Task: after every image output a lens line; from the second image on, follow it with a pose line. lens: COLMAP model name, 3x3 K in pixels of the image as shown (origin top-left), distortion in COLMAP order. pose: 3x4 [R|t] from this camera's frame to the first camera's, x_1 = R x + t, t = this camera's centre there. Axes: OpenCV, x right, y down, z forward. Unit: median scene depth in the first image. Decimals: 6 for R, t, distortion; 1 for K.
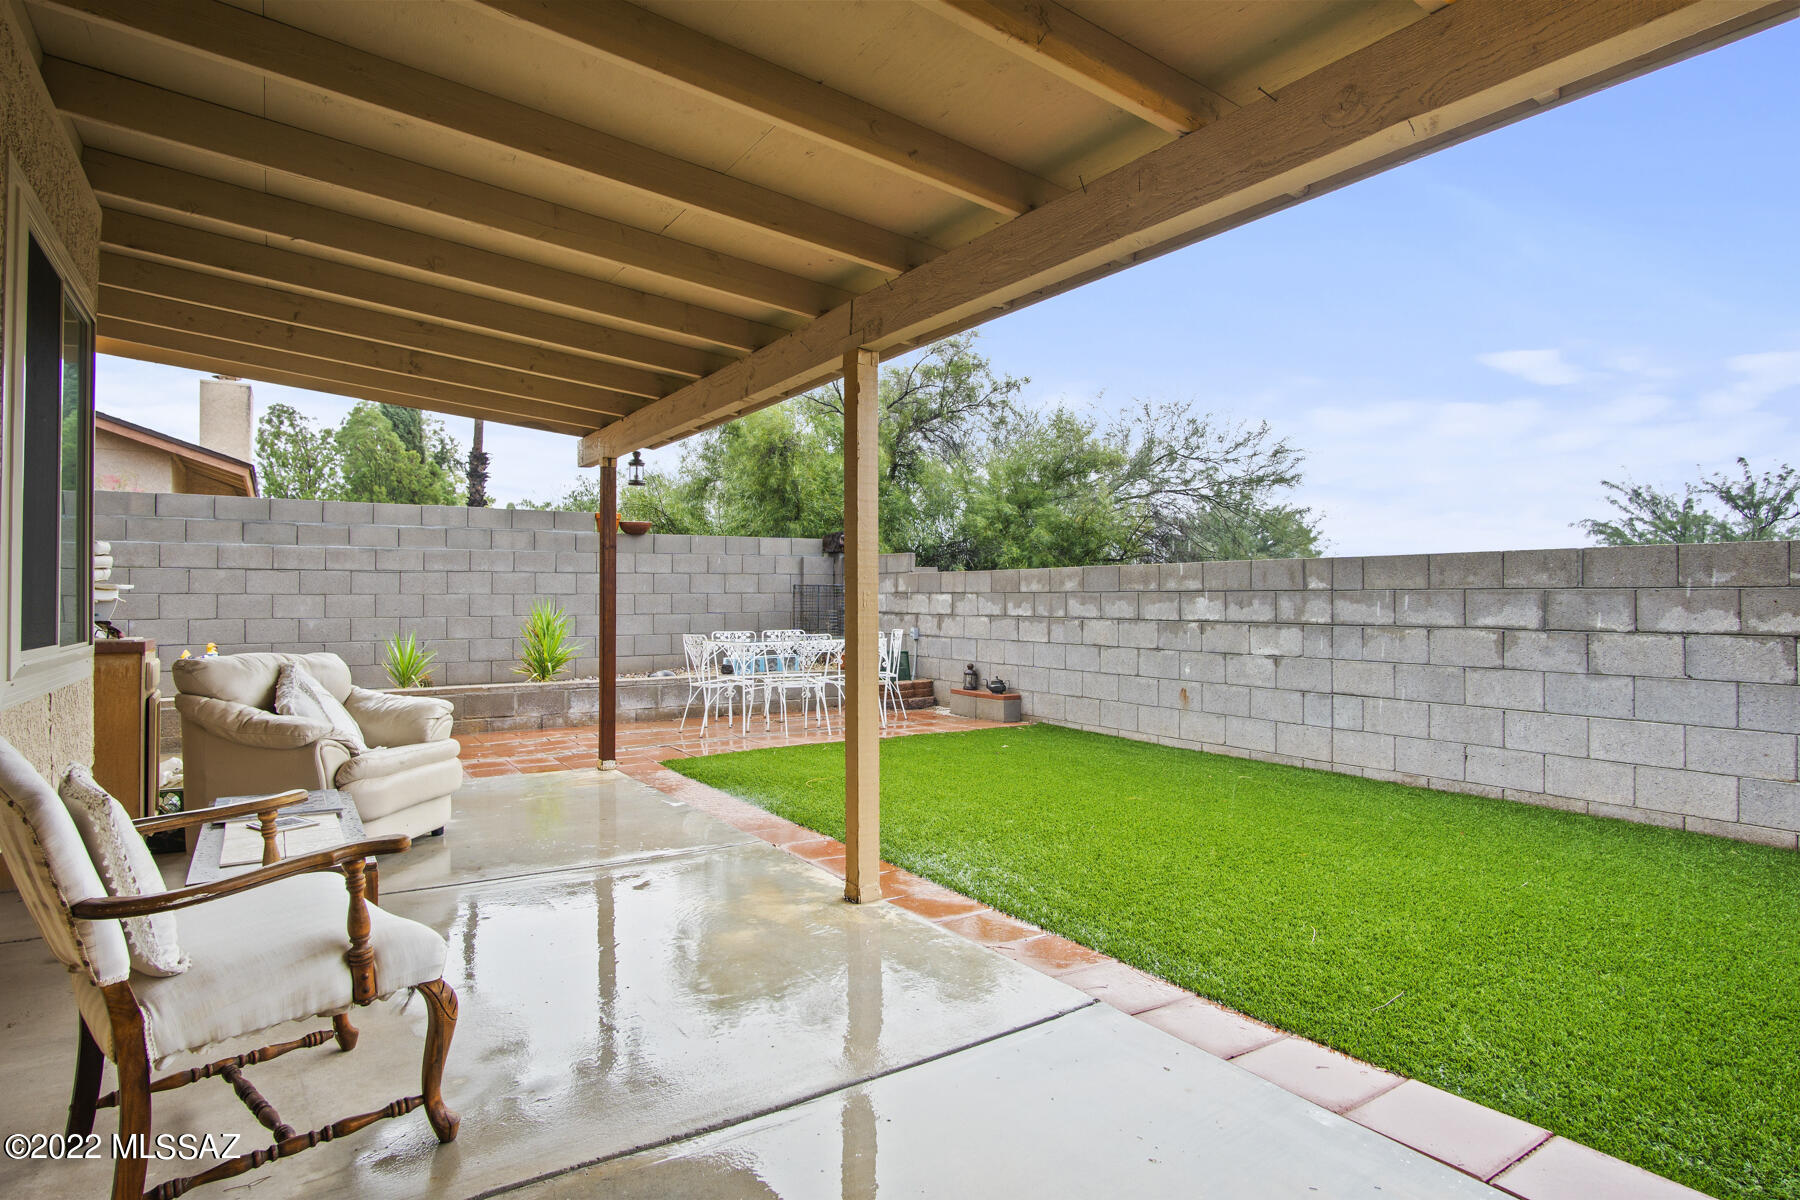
lens RADIAL K [[968.3, 0, 907.4], [0, 968.3, 598.5], [0, 0, 1]] dist [-0.038084, 0.009752]
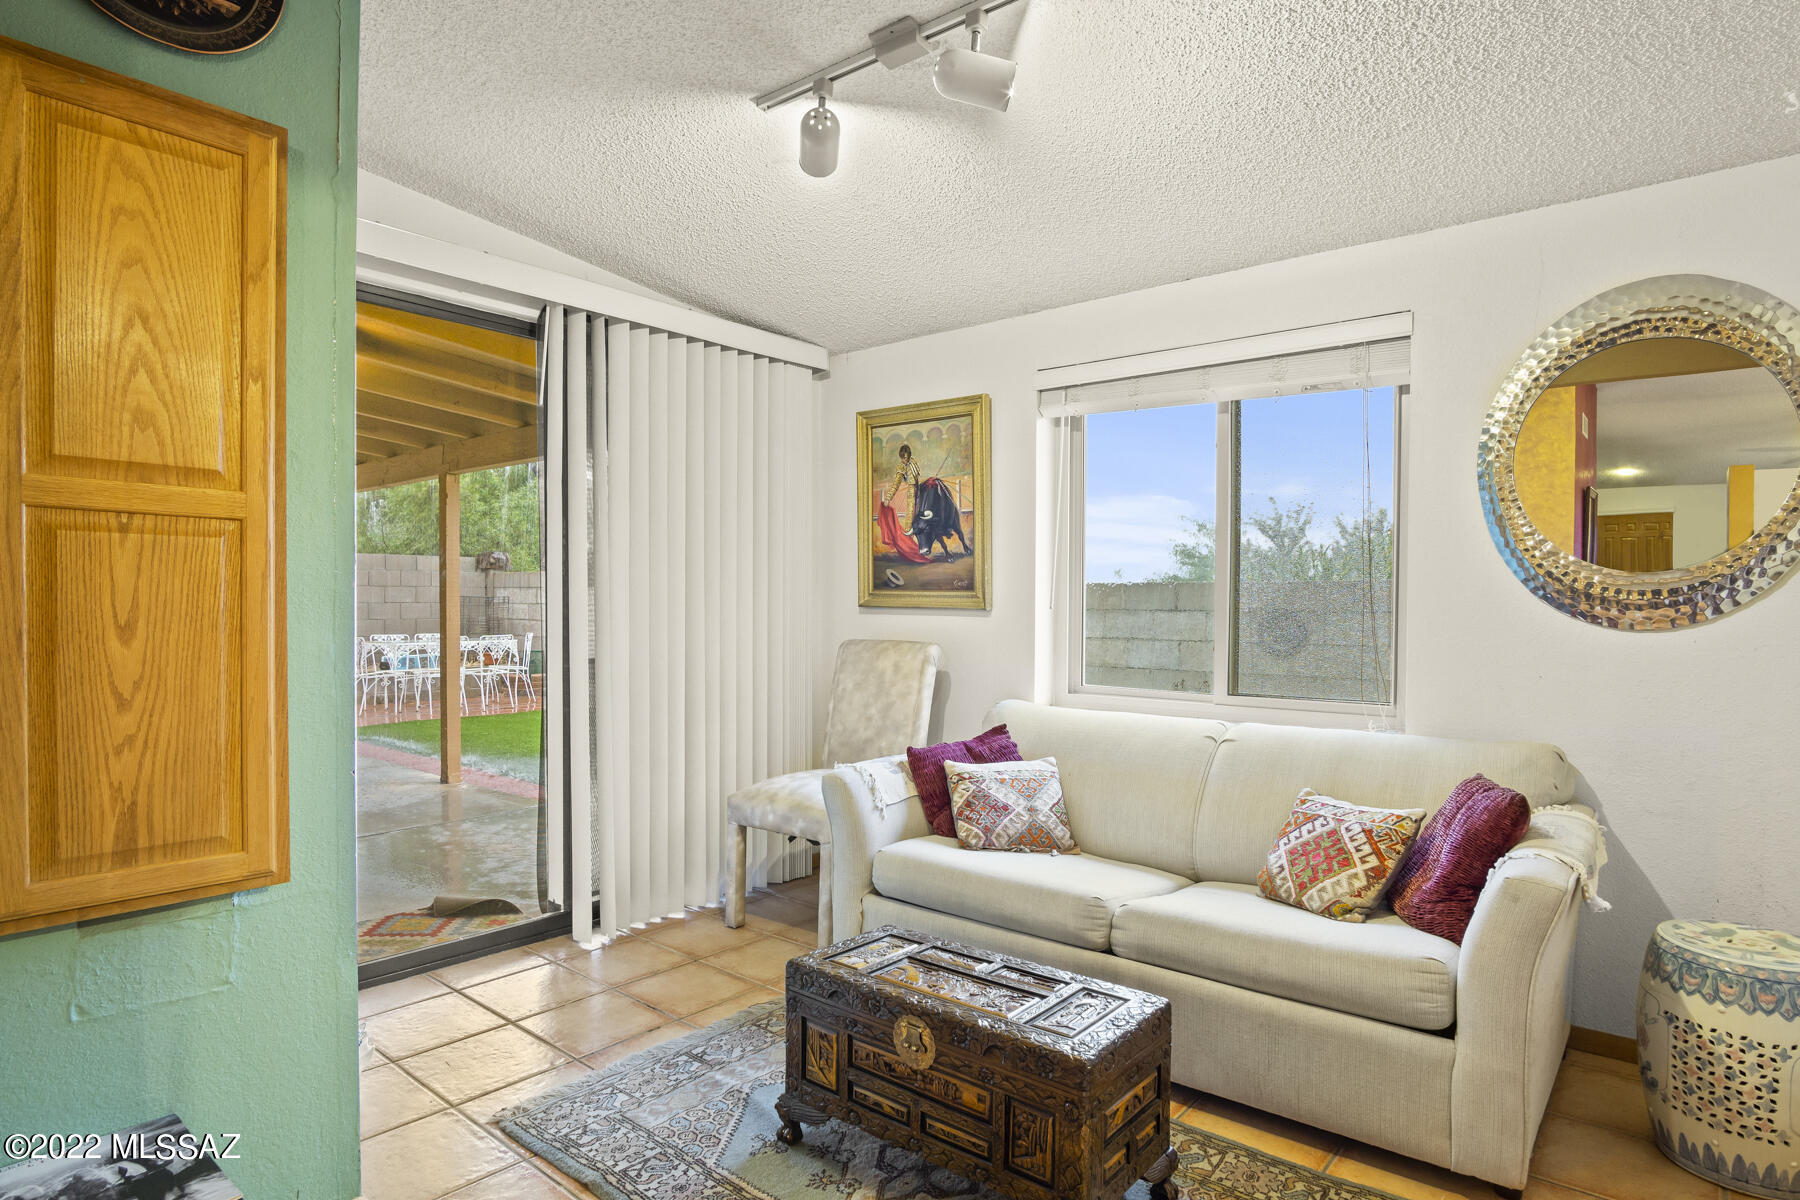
lens RADIAL K [[968.3, 0, 888.8], [0, 968.3, 604.2], [0, 0, 1]] dist [-0.038084, 0.009752]
pose [[0.960501, 0.003433, 0.278256, 0.093141], [-0.003274, 0.999994, -0.001038, -0.006284], [-0.278258, 0.000086, 0.960506, -0.362470]]
